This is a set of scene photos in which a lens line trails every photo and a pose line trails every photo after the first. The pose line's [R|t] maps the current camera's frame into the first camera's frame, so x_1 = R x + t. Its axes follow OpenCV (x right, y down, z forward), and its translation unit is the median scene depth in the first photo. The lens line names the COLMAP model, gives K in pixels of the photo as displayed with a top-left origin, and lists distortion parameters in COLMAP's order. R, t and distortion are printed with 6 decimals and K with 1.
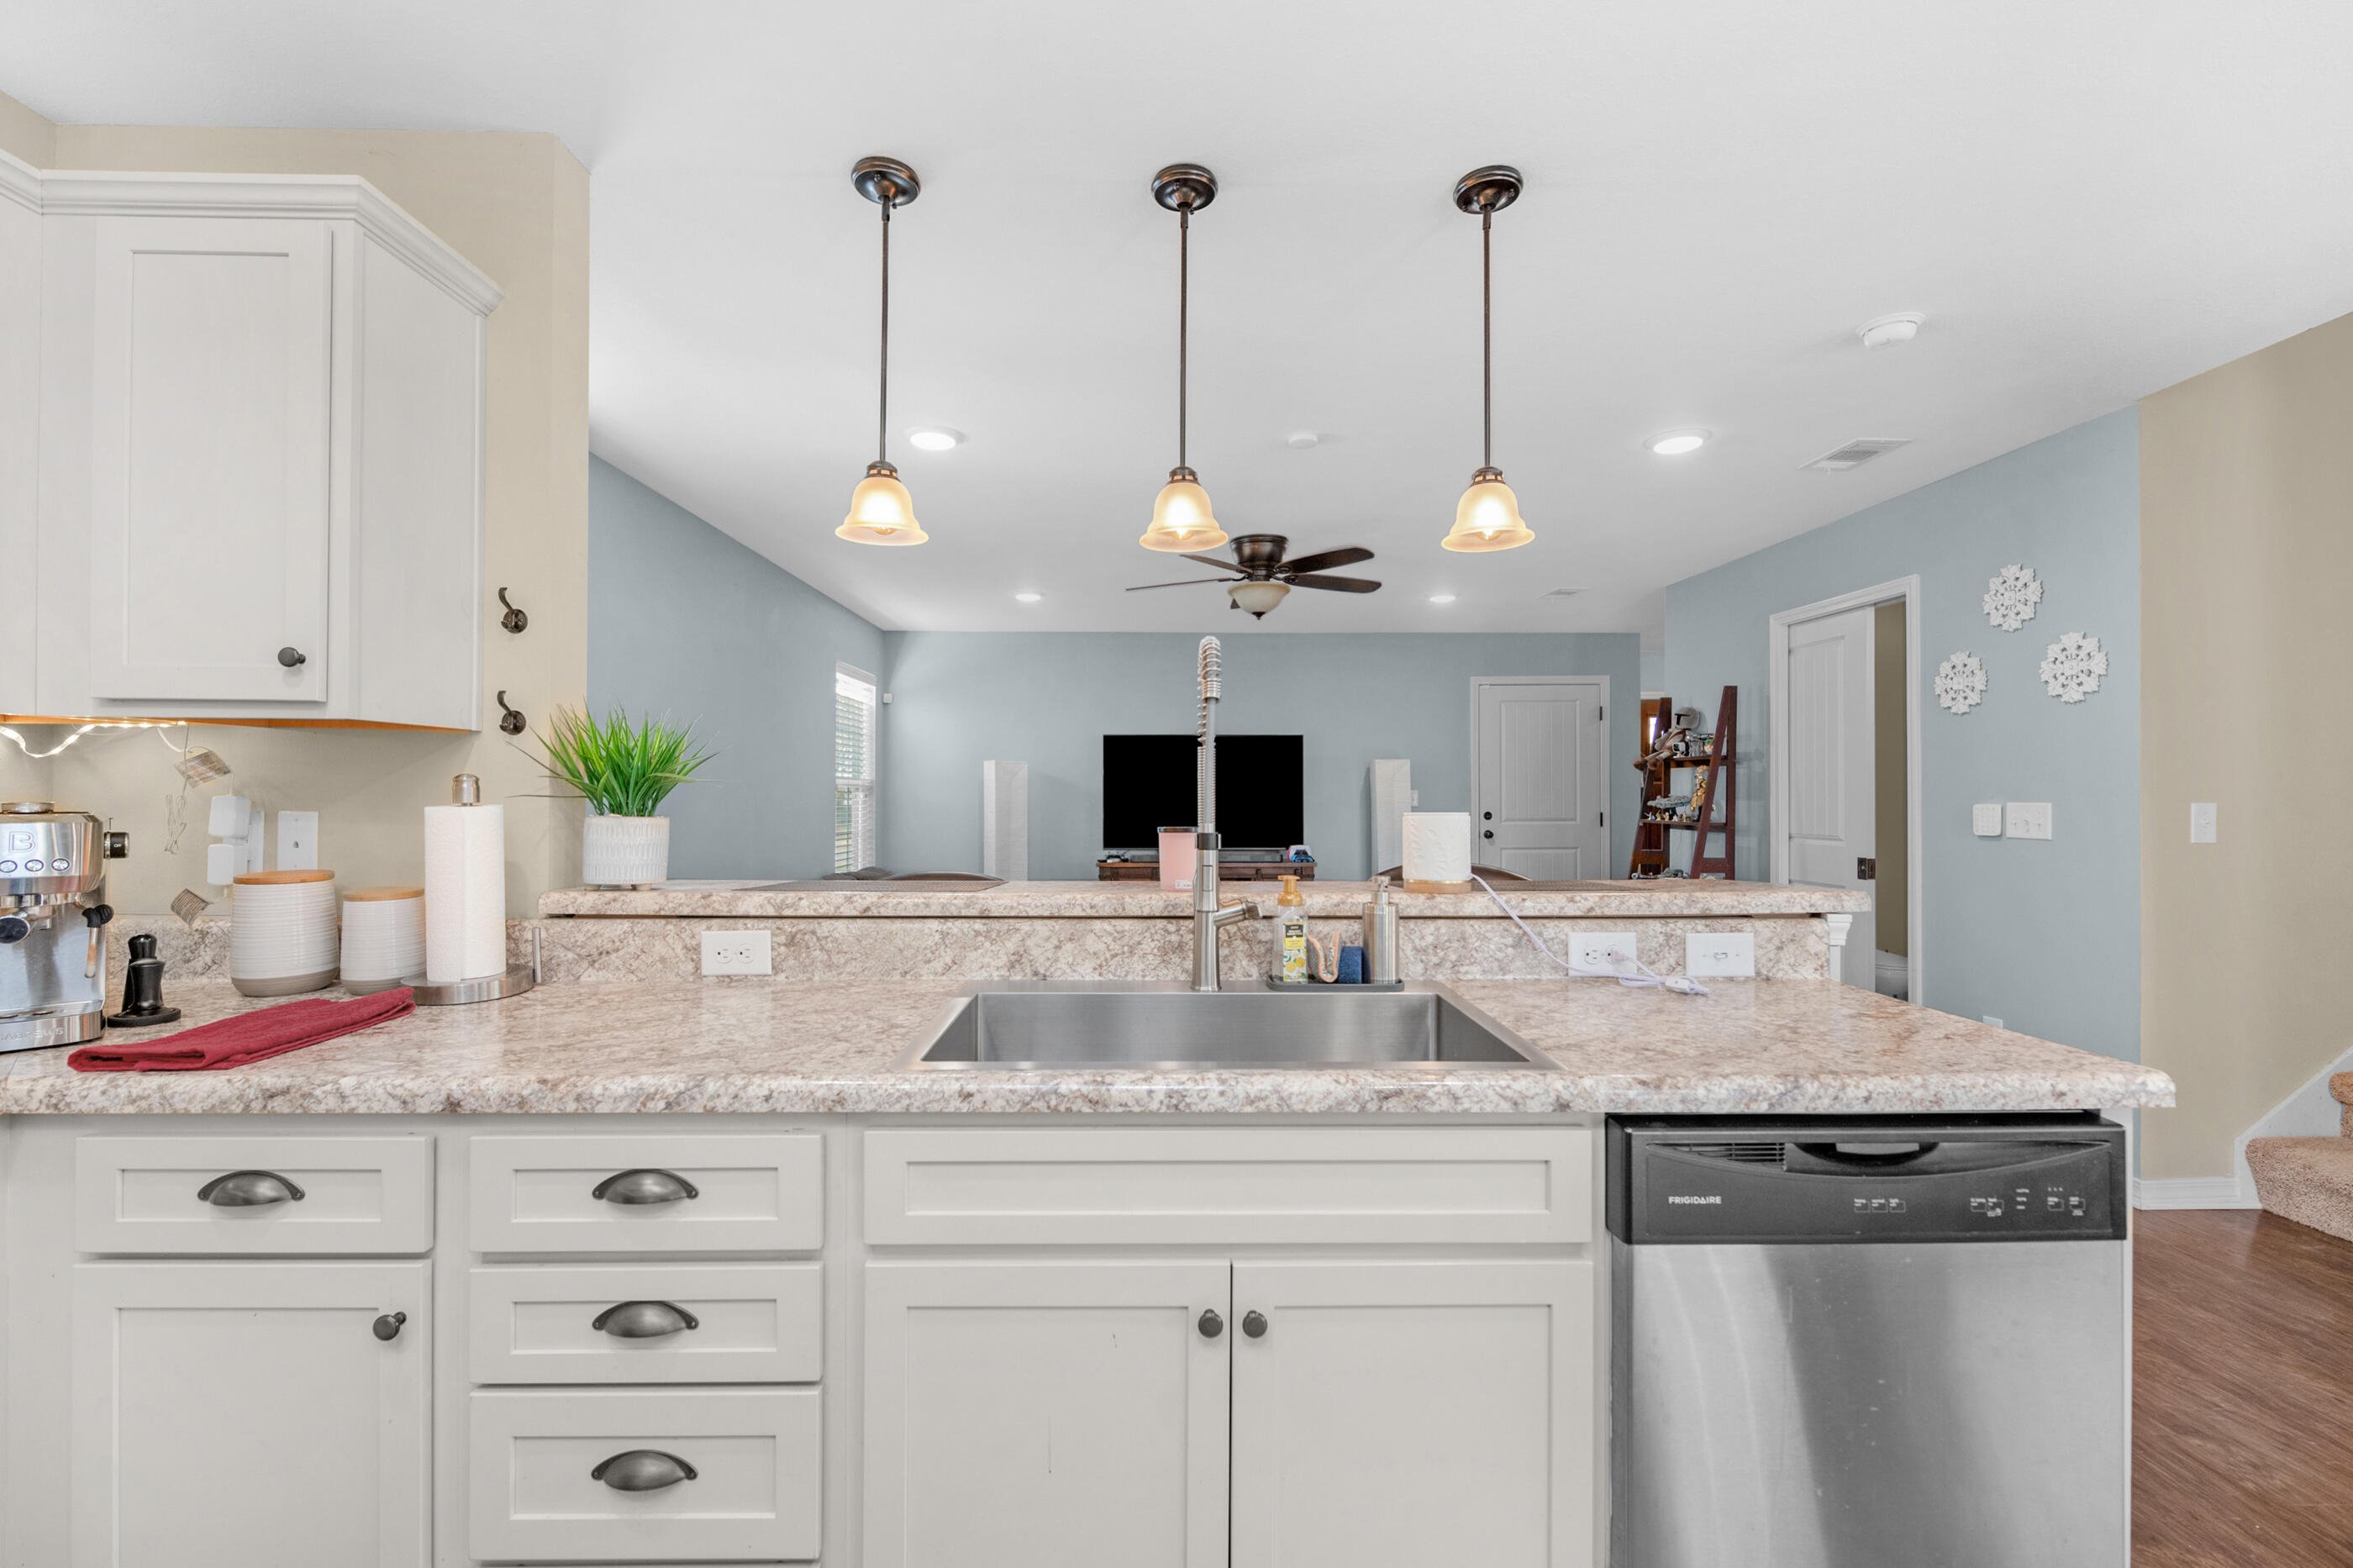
lens RADIAL K [[987.3, 0, 1173.4], [0, 987.3, 794.0], [0, 0, 1]] dist [0.019302, 0.000032]
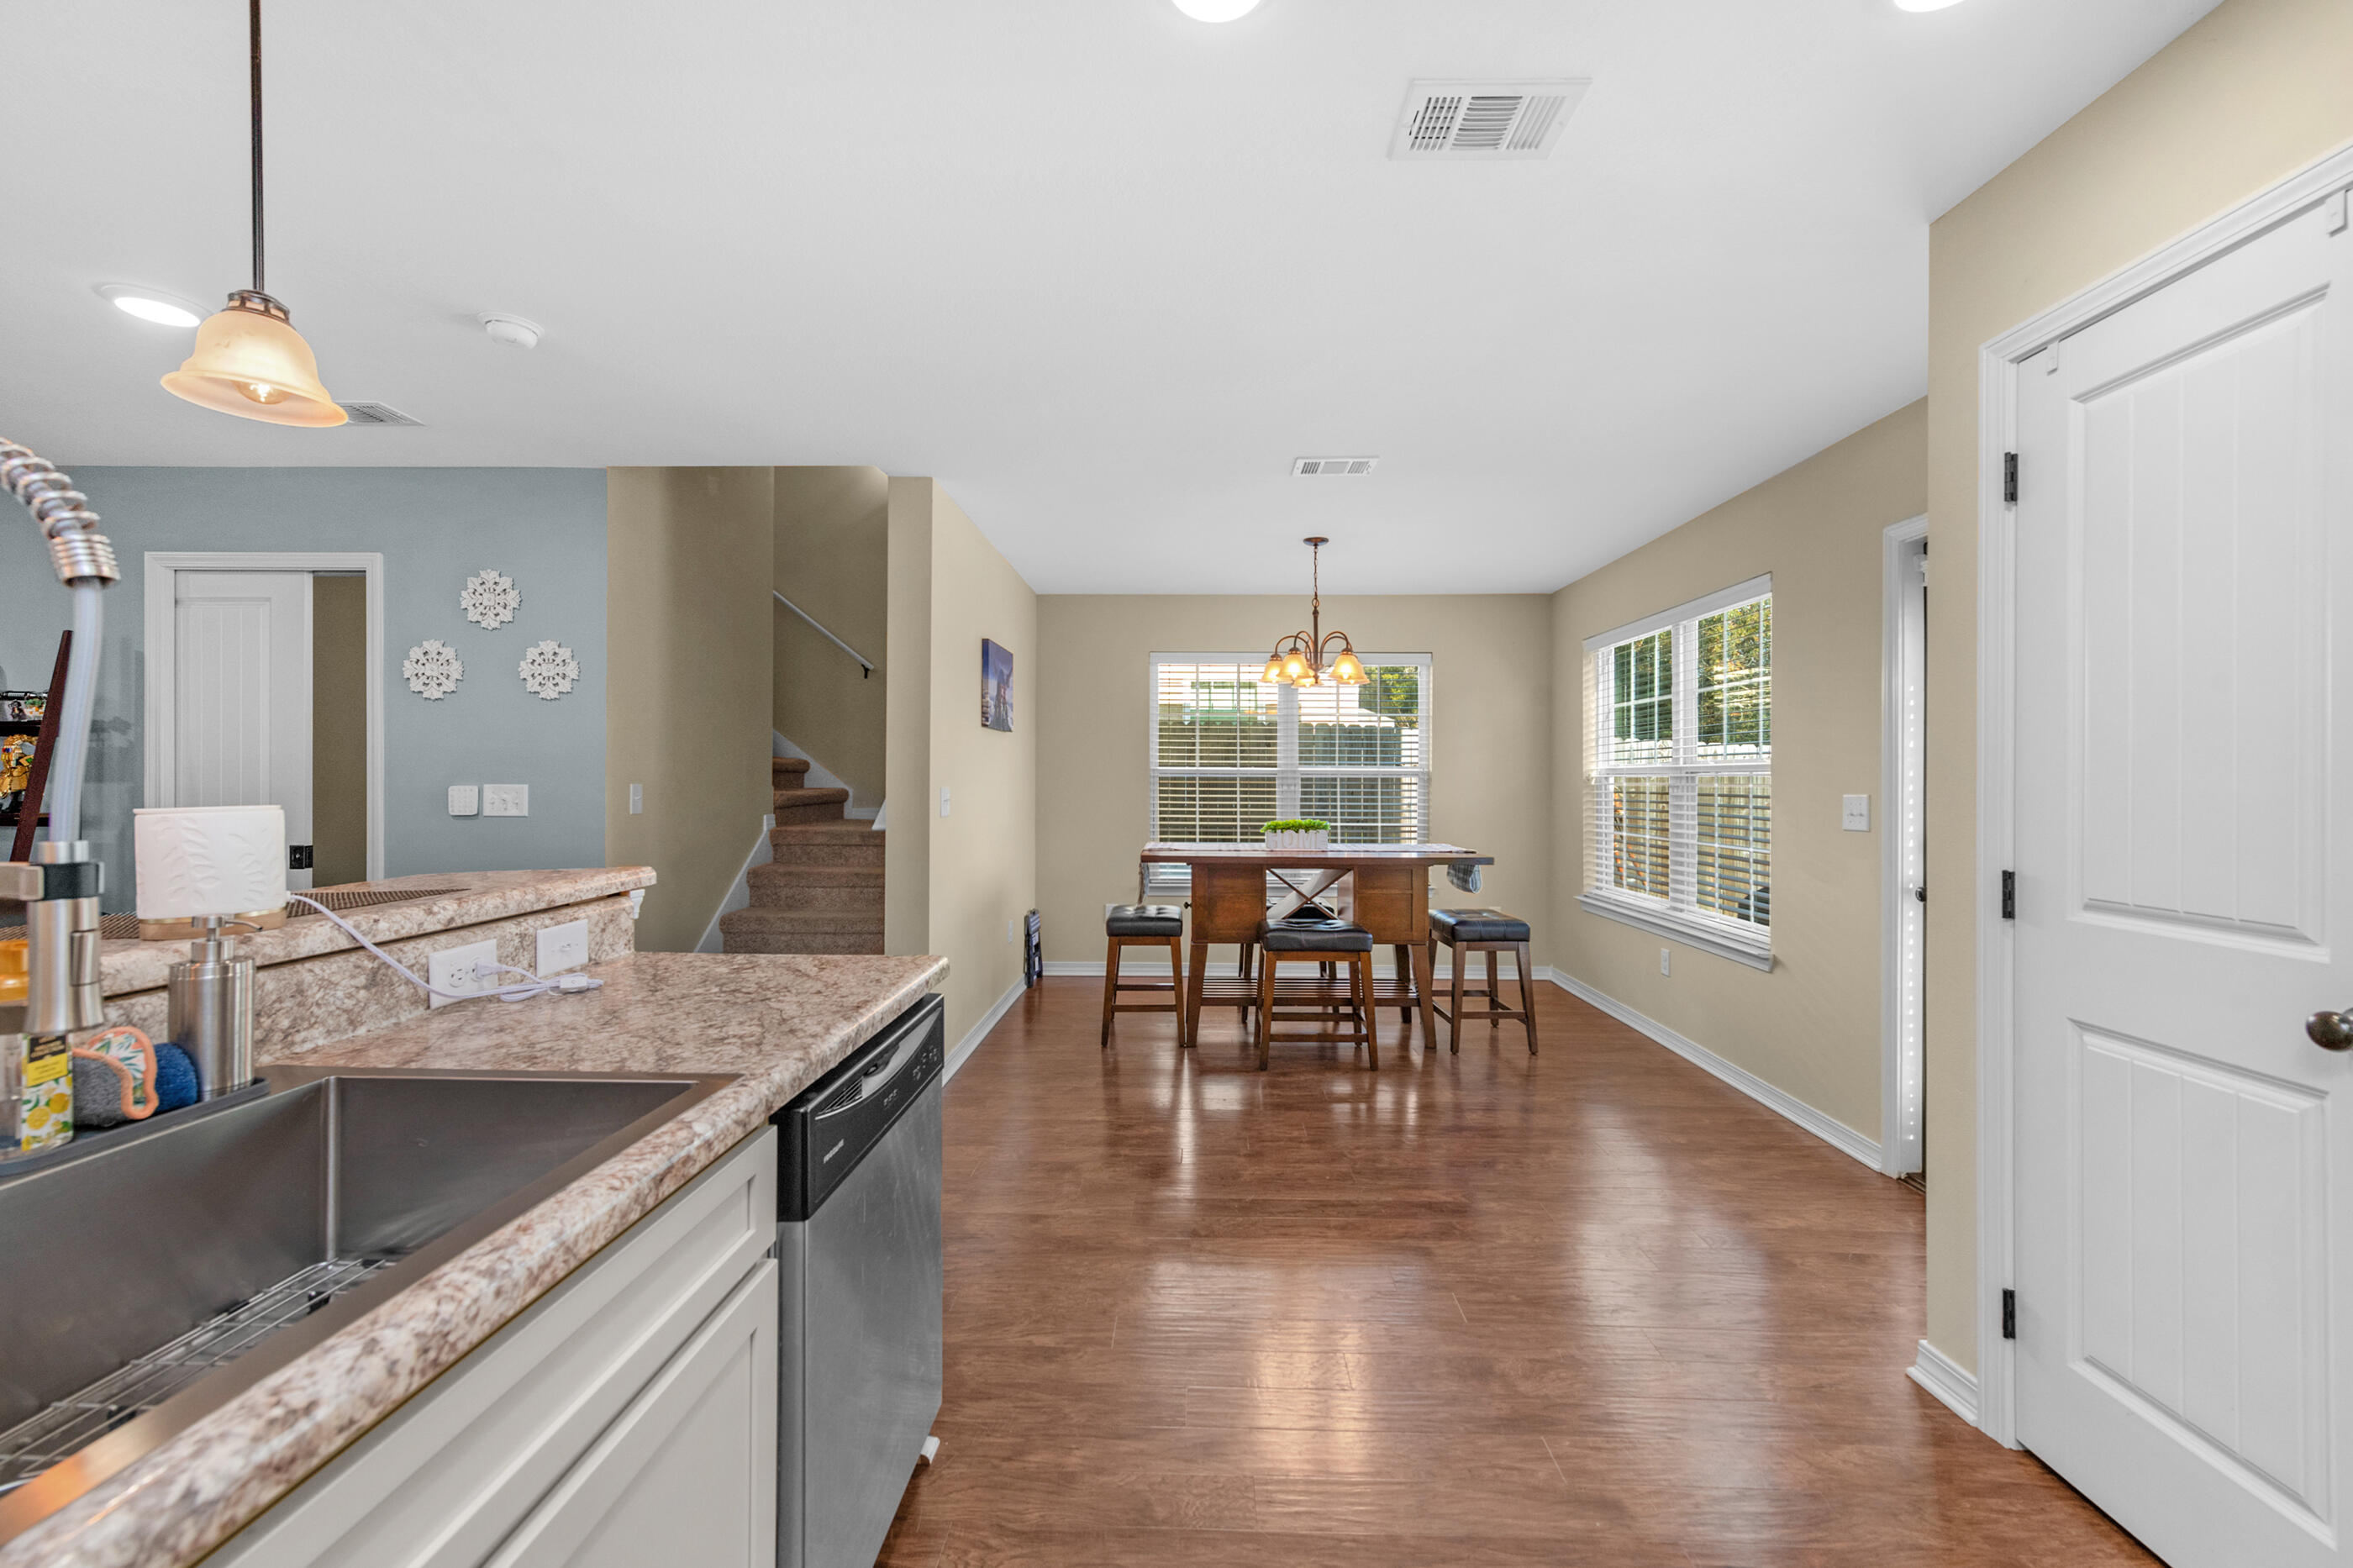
lens RADIAL K [[947.0, 0, 1161.2], [0, 947.0, 778.7], [0, 0, 1]] dist [0.004051, -0.000774]
pose [[0.055373, 0.000805, 0.998465, -0.295747], [-0.004763, 0.999989, -0.000542, -0.000937], [-0.998454, -0.004726, 0.055376, 0.351641]]
